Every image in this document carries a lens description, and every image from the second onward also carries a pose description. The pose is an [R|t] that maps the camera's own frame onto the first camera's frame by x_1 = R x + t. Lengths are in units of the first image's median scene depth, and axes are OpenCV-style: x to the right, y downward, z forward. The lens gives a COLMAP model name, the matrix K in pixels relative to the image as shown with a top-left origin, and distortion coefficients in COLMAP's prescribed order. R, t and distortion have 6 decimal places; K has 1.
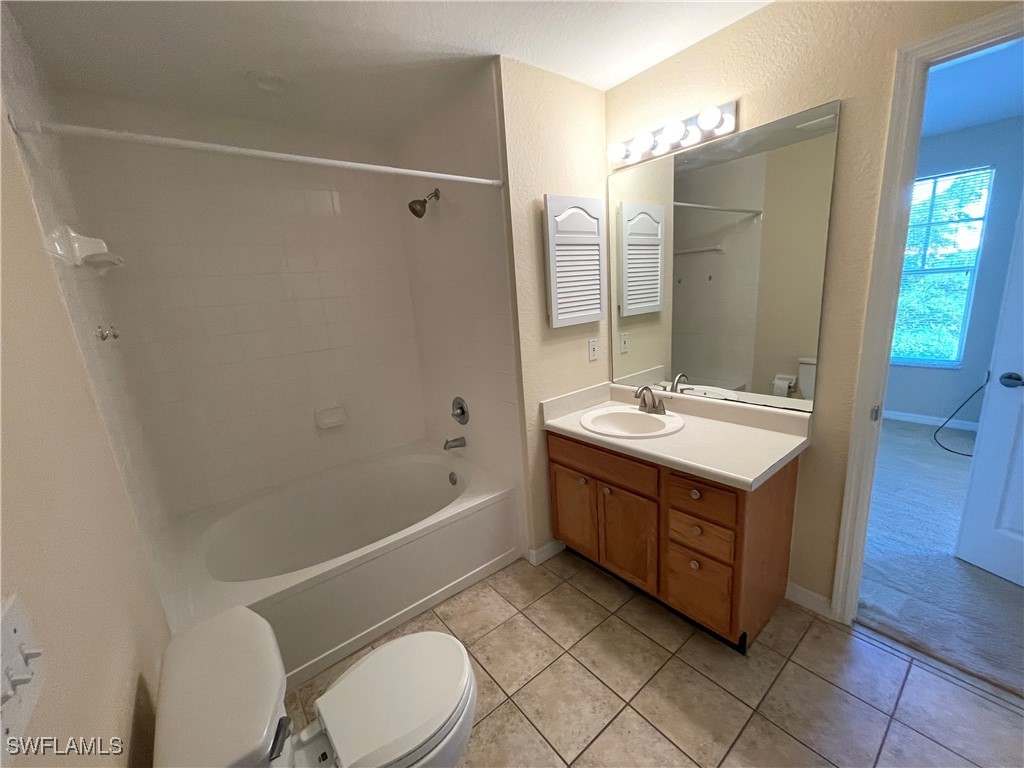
lens RADIAL K [[412.7, 0, 508.4], [0, 412.7, 386.1], [0, 0, 1]] dist [-0.003471, 0.000037]
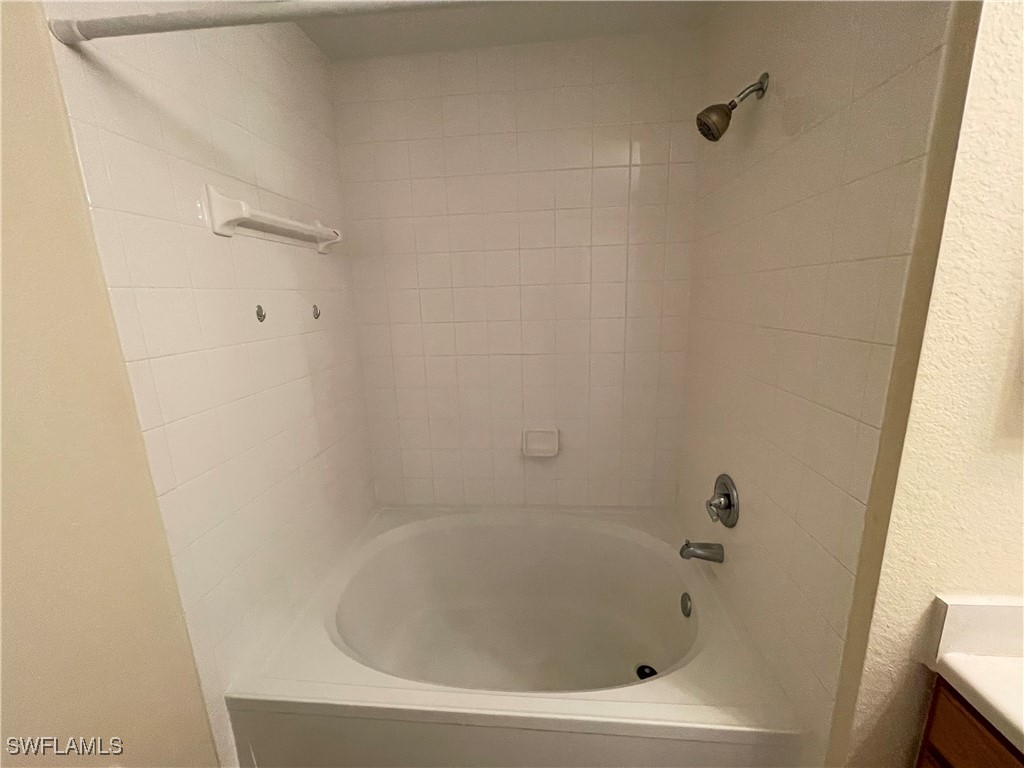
lens RADIAL K [[412.7, 0, 508.4], [0, 412.7, 386.1], [0, 0, 1]] dist [-0.003471, 0.000037]
pose [[0.726102, 0.198003, -0.658461, 0.004713], [-0.179270, 0.979034, 0.096715, -0.102561], [0.663806, 0.047817, 0.746375, 0.449153]]
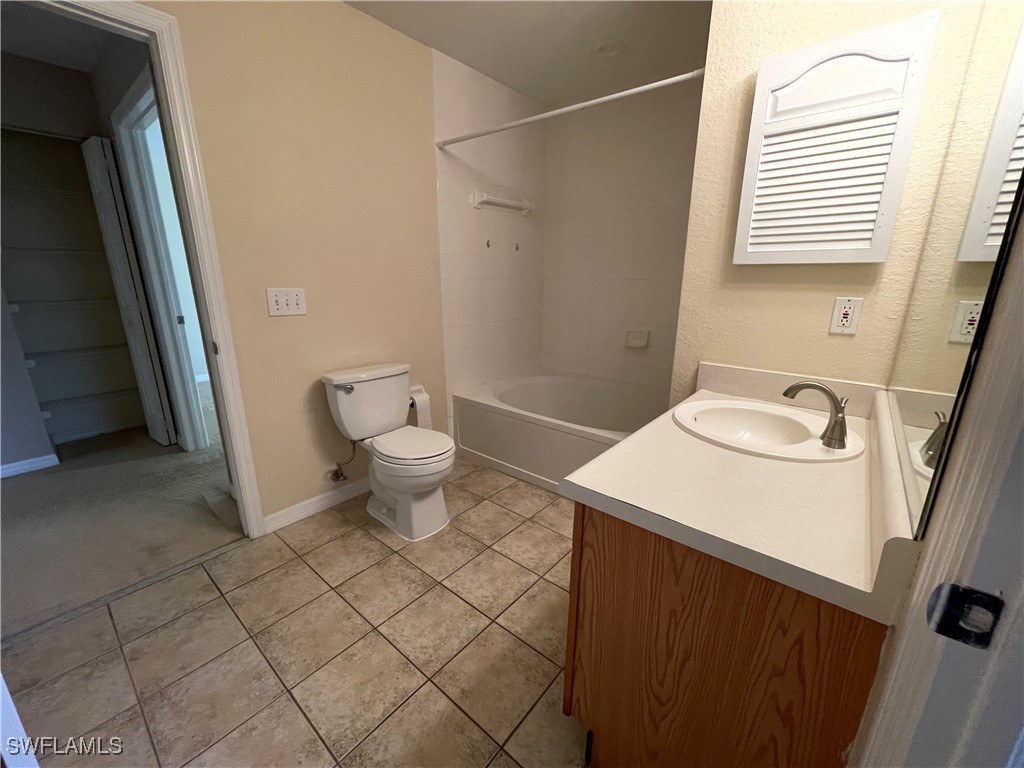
lens RADIAL K [[412.7, 0, 508.4], [0, 412.7, 386.1], [0, 0, 1]] dist [-0.003471, 0.000037]
pose [[0.201393, 0.329478, -0.922434, 0.688765], [-0.238295, 0.929917, 0.280124, -0.047797], [0.950082, 0.163396, 0.265792, 0.433547]]
